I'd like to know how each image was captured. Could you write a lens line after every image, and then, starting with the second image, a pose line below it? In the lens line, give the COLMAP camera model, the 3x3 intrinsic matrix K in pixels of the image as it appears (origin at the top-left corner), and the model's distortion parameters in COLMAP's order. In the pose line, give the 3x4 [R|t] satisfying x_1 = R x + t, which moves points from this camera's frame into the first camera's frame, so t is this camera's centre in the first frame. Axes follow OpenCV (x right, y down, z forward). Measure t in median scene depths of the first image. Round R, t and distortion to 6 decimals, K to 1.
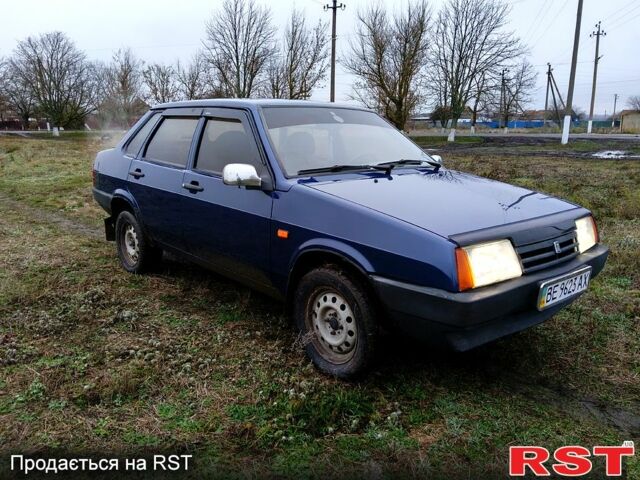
lens RADIAL K [[502.3, 0, 320.0], [0, 502.3, 240.0], [0, 0, 1]] dist [0.044932, -0.002163]
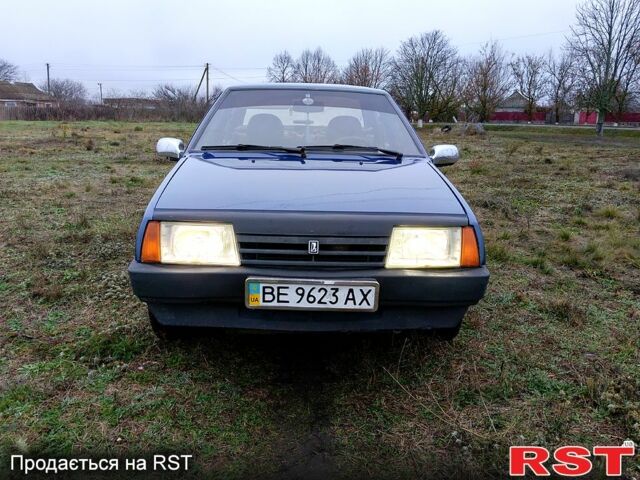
lens RADIAL K [[517.2, 0, 320.0], [0, 517.2, 240.0], [0, 0, 1]] dist [0.007579, -0.007381]
pose [[0.793123, 0.163306, -0.586760, 0.767065], [-0.159051, 0.985488, 0.059290, -0.040070], [0.587928, 0.046301, 0.807587, 0.231403]]
